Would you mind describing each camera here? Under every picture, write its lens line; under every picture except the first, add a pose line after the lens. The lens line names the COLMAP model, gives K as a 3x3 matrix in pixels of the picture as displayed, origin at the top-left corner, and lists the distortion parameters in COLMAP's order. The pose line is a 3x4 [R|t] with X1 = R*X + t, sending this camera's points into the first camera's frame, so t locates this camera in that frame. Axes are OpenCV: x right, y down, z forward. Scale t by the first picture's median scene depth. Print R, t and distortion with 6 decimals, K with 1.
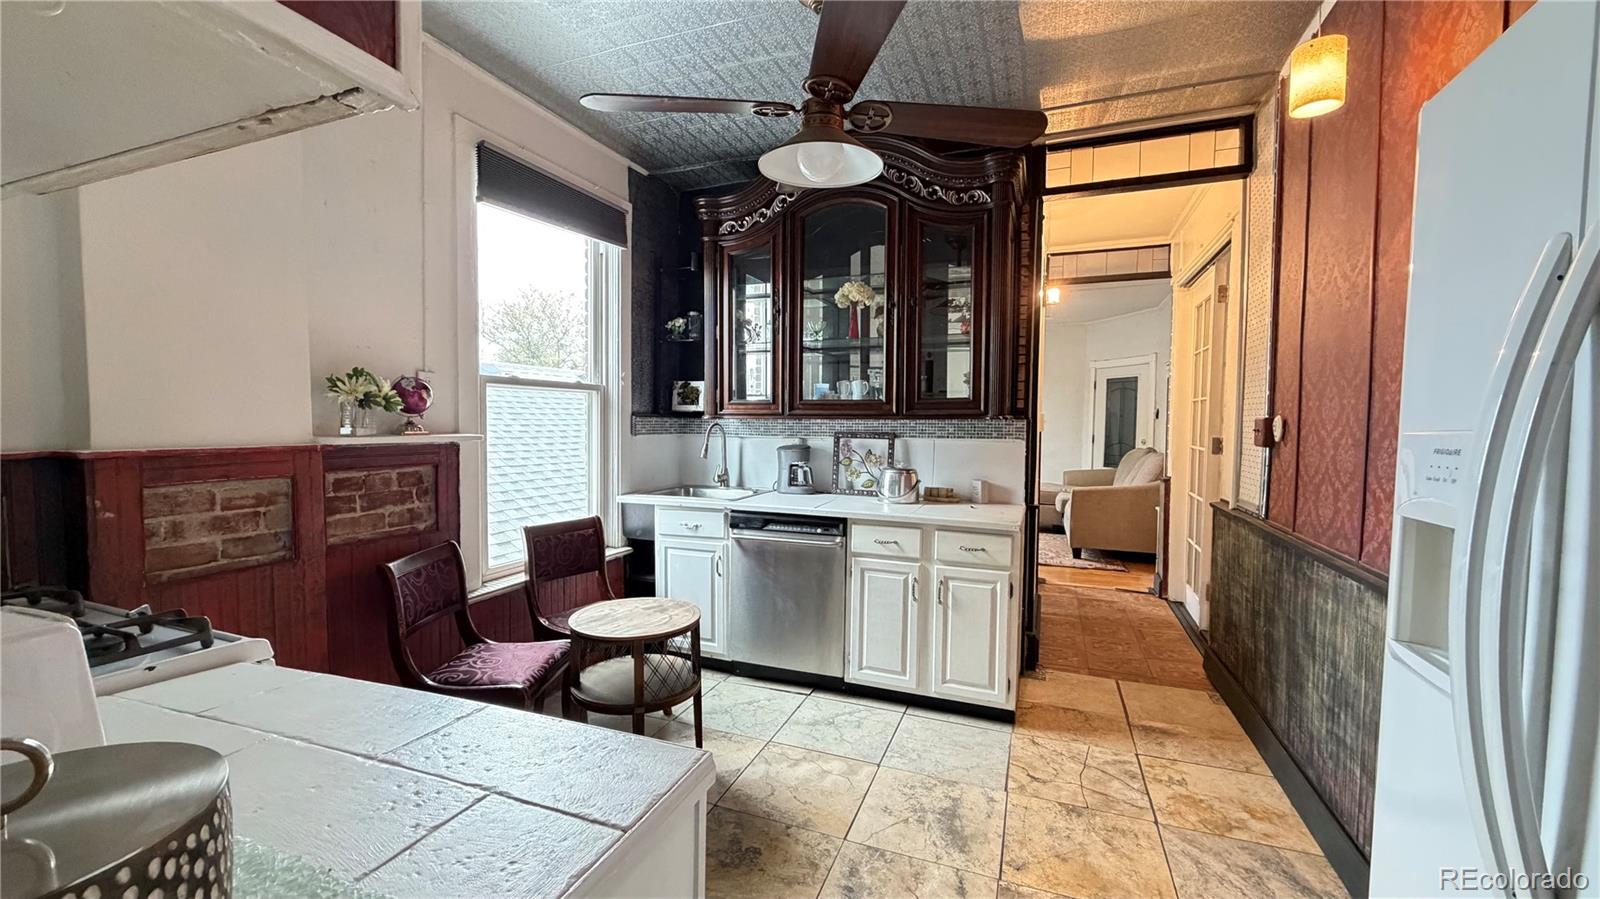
lens RADIAL K [[632.6, 0, 801.3], [0, 632.6, 448.0], [0, 0, 1]] dist [-0.002092, -0.000072]
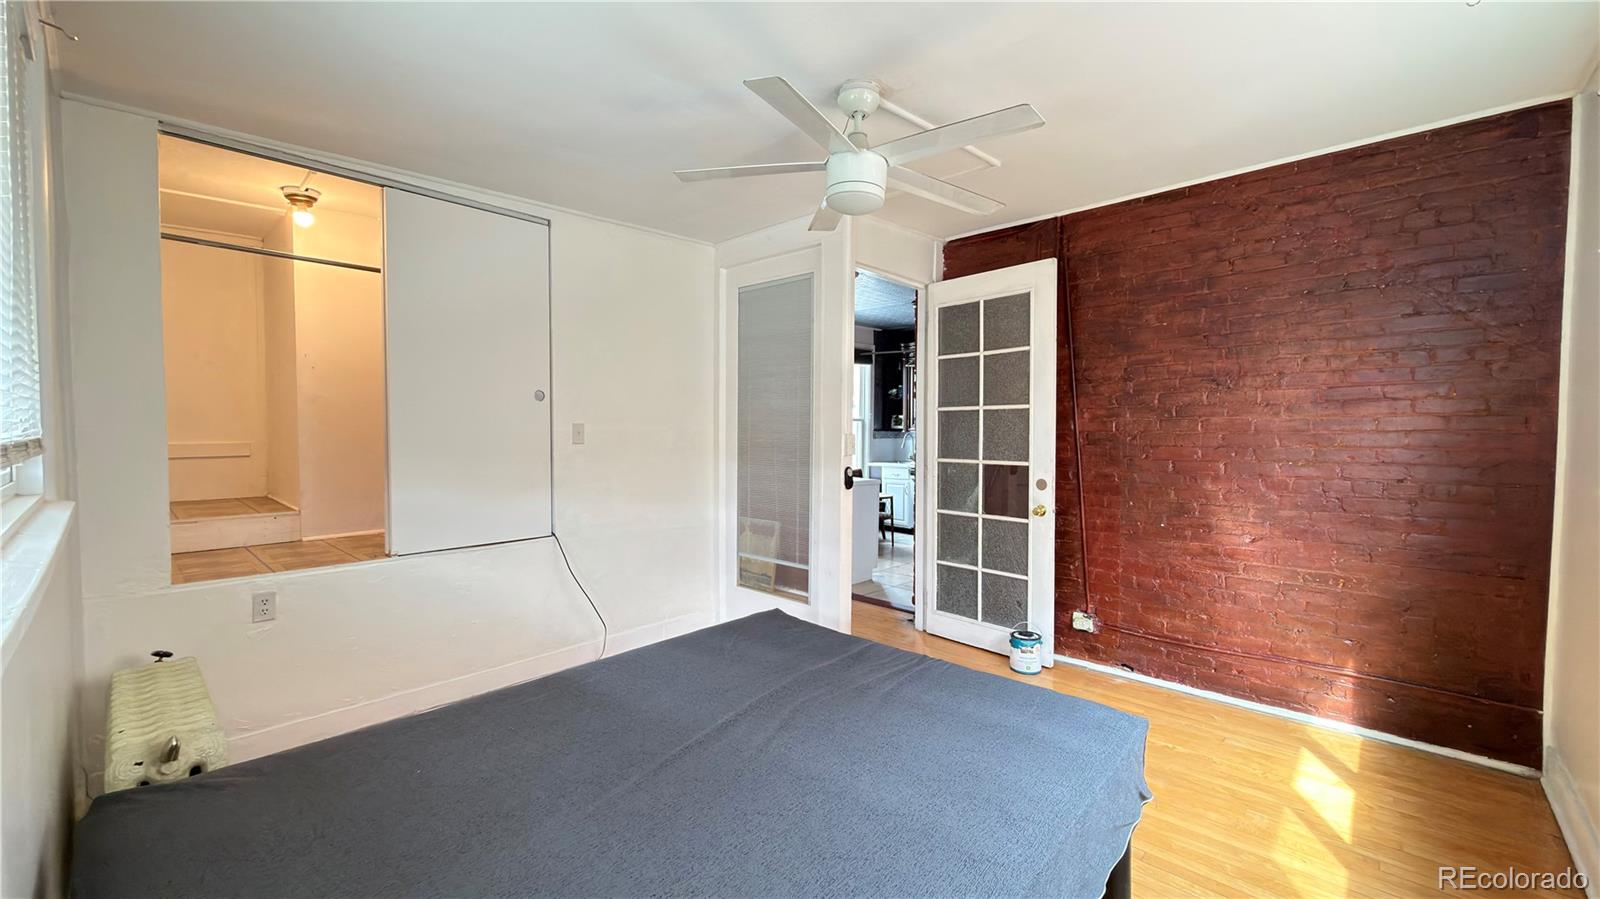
lens RADIAL K [[632.6, 0, 801.3], [0, 632.6, 448.0], [0, 0, 1]] dist [-0.002092, -0.000072]
pose [[0.929396, 0.004198, -0.369060, 0.536992], [-0.016498, 0.999408, -0.030178, 0.137733], [0.368715, 0.034136, 0.928915, -1.967271]]
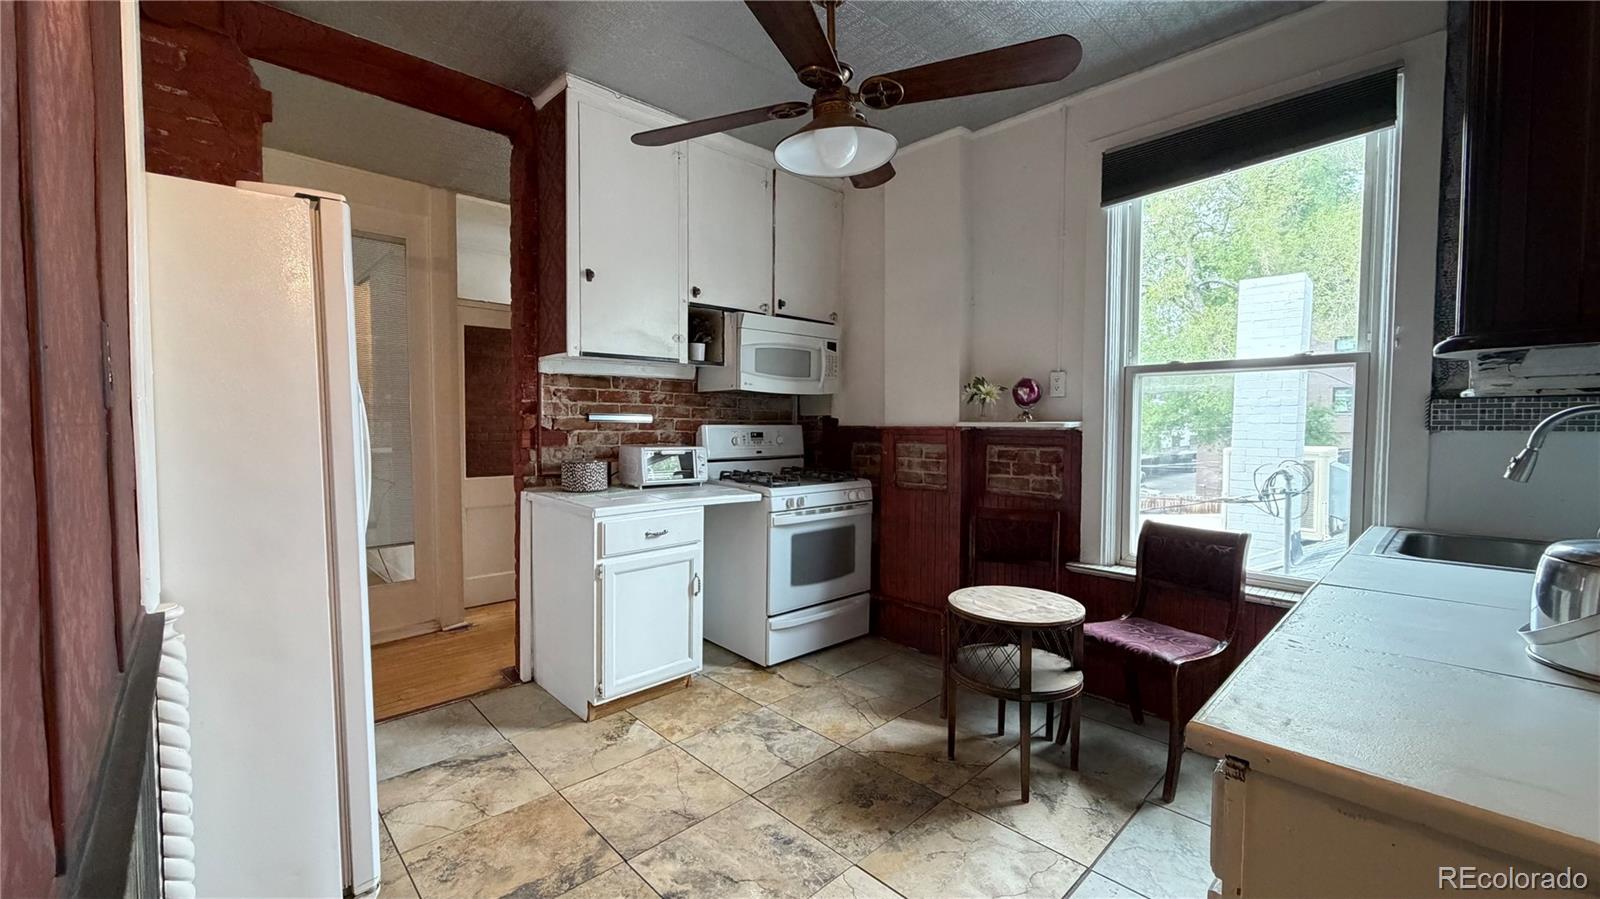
lens RADIAL K [[637.9, 0, 790.5], [0, 637.9, 449.6], [0, 0, 1]] dist [-0.000936, -0.000049]
pose [[-0.433799, 0.031190, -0.900470, 0.726113], [-0.043922, 0.997480, 0.055710, -0.014135], [0.899939, 0.063717, -0.431336, 1.015541]]
